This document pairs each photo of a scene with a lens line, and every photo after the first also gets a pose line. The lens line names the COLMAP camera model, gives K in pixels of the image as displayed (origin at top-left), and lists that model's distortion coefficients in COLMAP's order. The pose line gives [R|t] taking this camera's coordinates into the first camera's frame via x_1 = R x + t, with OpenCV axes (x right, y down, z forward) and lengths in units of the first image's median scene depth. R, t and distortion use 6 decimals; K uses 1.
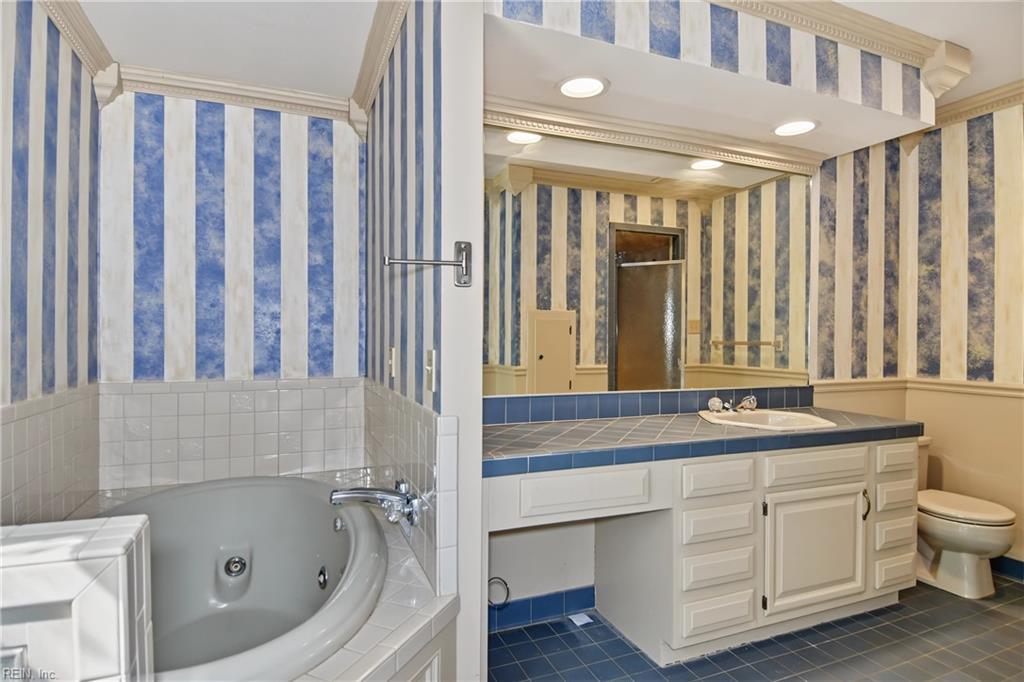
lens RADIAL K [[557.5, 0, 514.6], [0, 557.5, 341.7], [0, 0, 1]] dist [-0.004144, -0.016181]
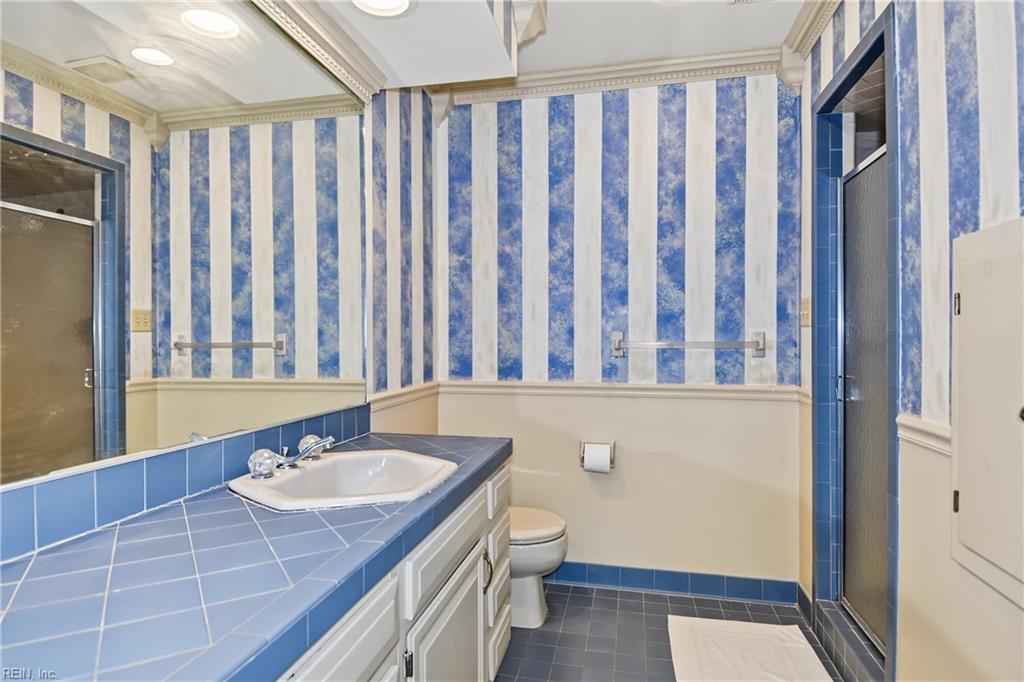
lens RADIAL K [[557.5, 0, 520.1], [0, 557.5, 350.0], [0, 0, 1]] dist [-0.004144, -0.016181]
pose [[0.556011, -0.021710, 0.830891, 0.046535], [0.012281, 0.999764, 0.017905, 0.000977], [-0.831084, 0.000248, 0.556146, 0.408636]]
